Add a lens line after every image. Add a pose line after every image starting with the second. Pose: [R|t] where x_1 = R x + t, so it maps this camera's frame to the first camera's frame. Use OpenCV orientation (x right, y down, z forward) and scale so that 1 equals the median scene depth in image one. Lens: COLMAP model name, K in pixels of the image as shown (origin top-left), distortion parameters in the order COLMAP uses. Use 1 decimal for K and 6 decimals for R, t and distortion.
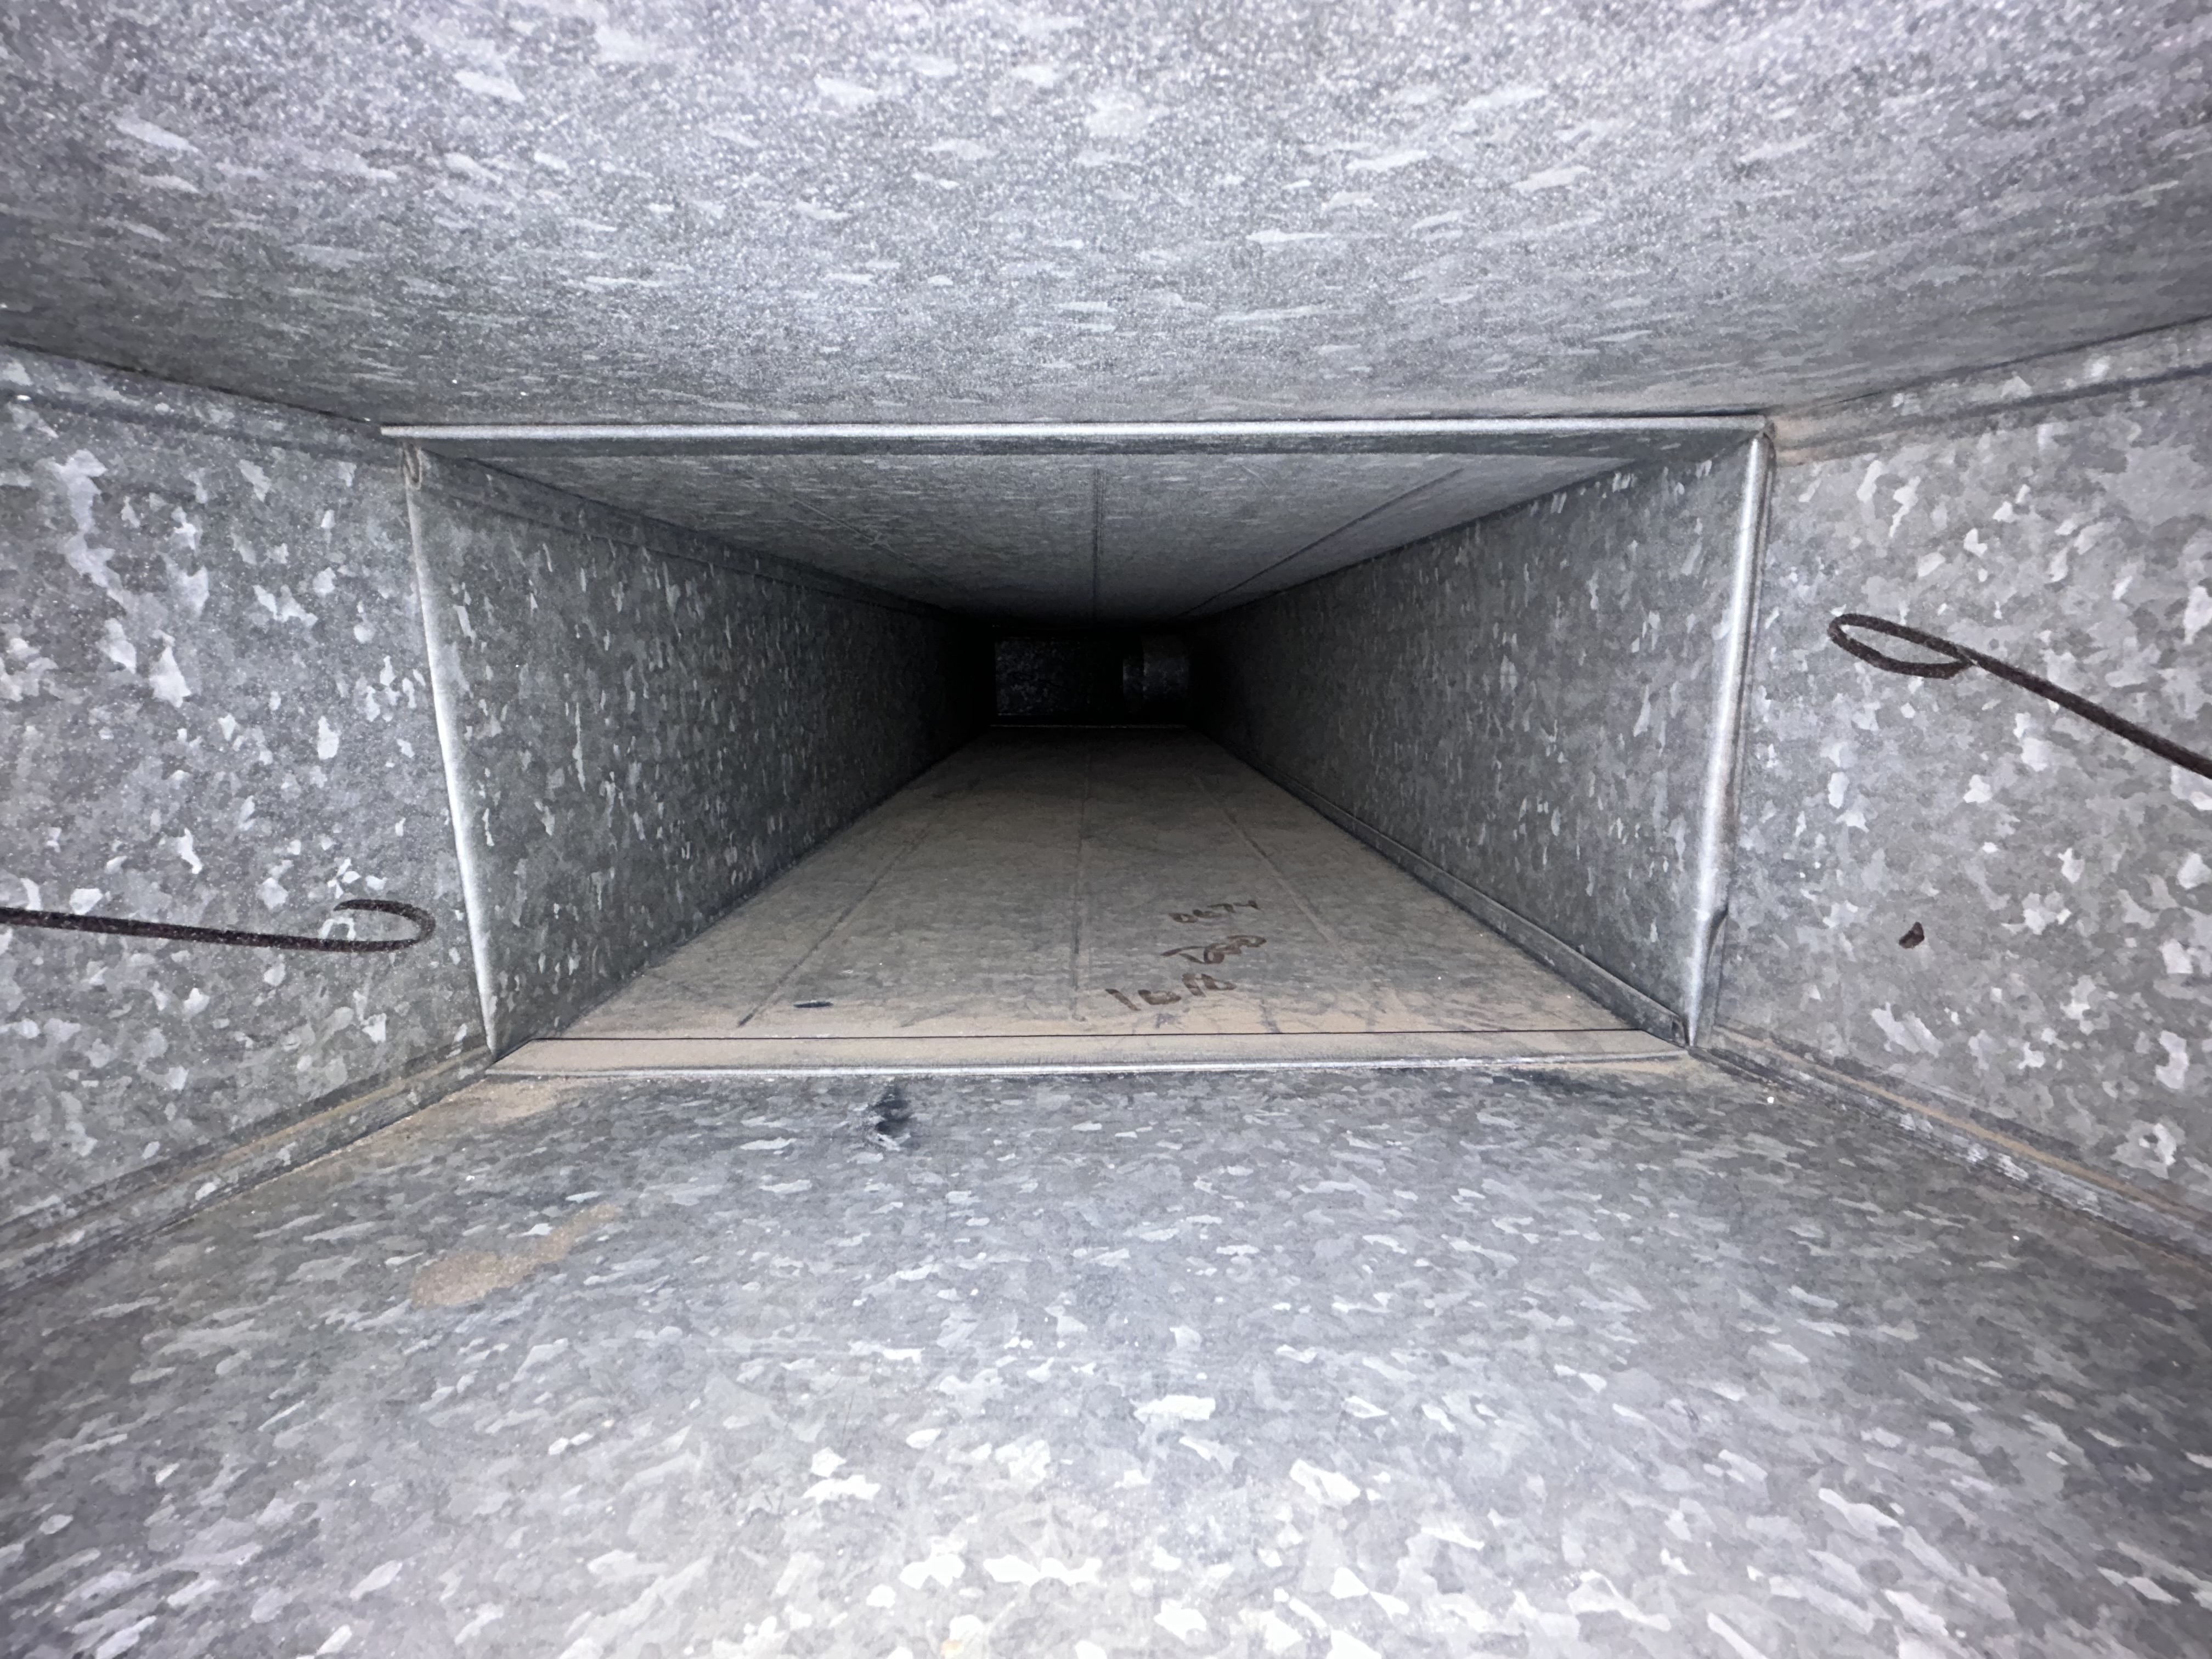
lens RADIAL K [[892.0, 0, 1108.5], [0, 892.0, 830.3], [0, 0, 1]] dist [0.006991, -0.000064]
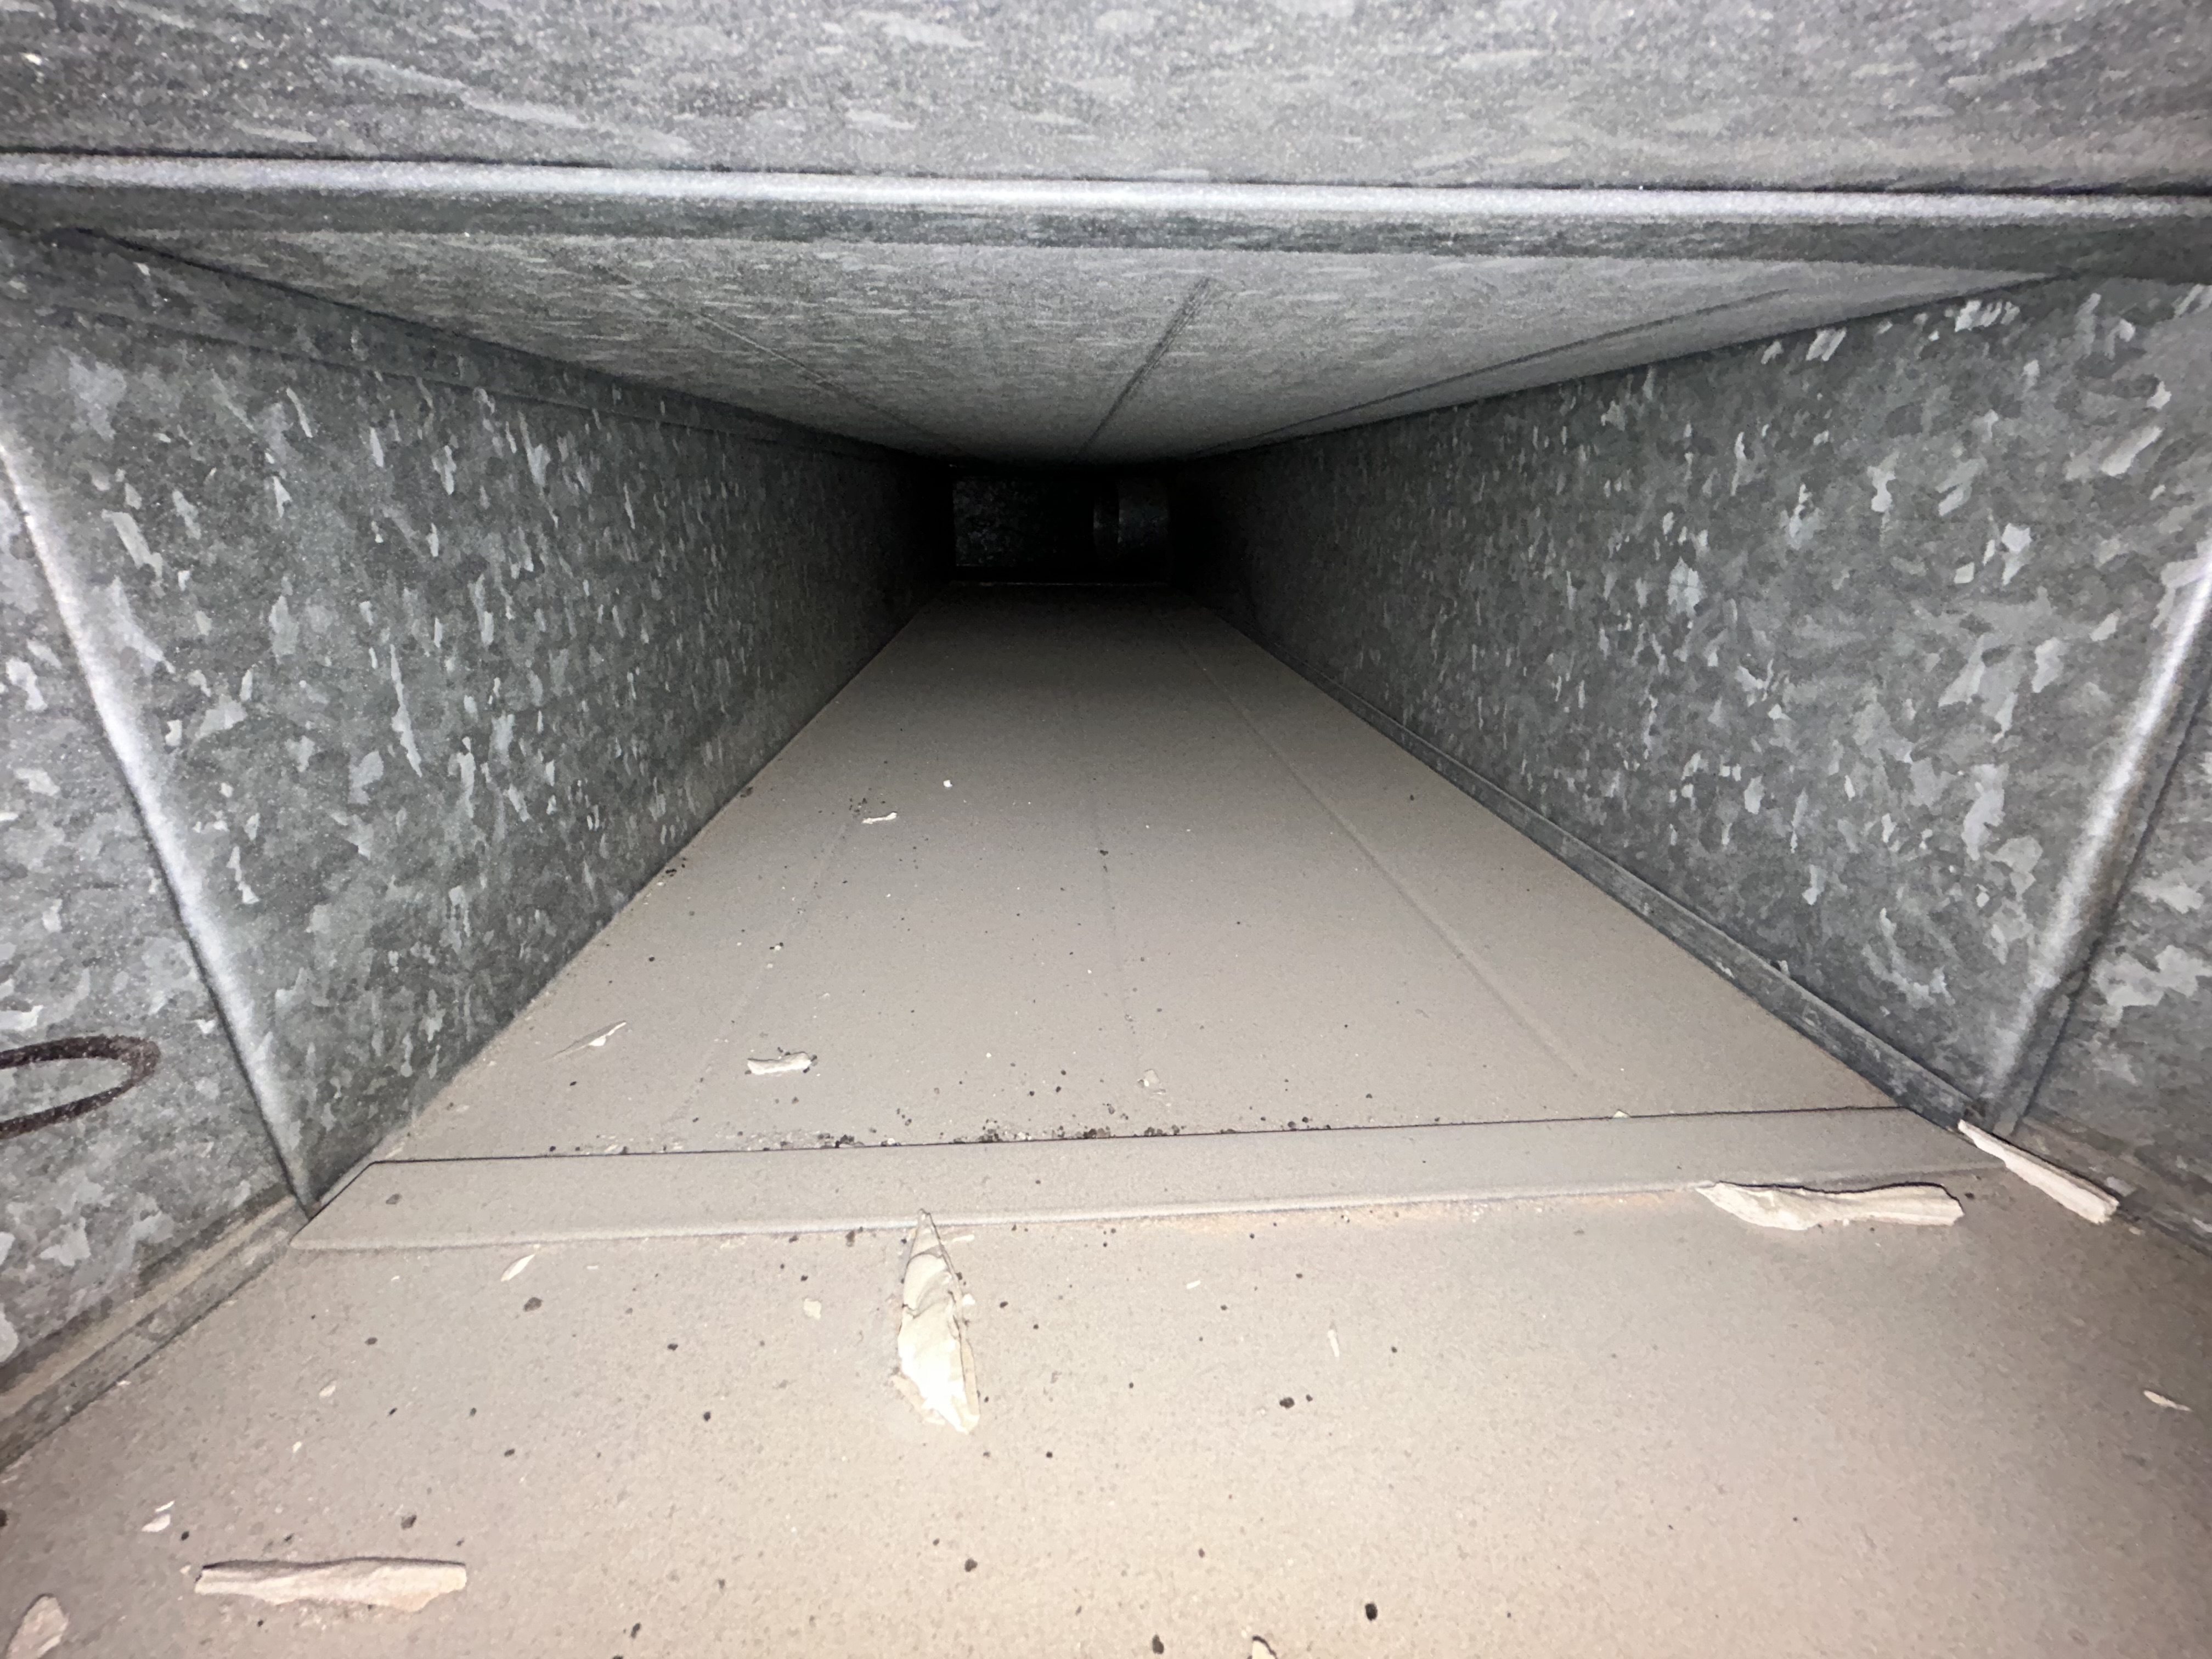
lens RADIAL K [[892.0, 0, 1108.5], [0, 892.0, 830.3], [0, 0, 1]] dist [0.006991, -0.000064]
pose [[0.998794, -0.007251, 0.048568, -0.103854], [-0.001085, 0.985537, 0.169457, -0.128323], [-0.049094, -0.169305, 0.984340, 0.318415]]
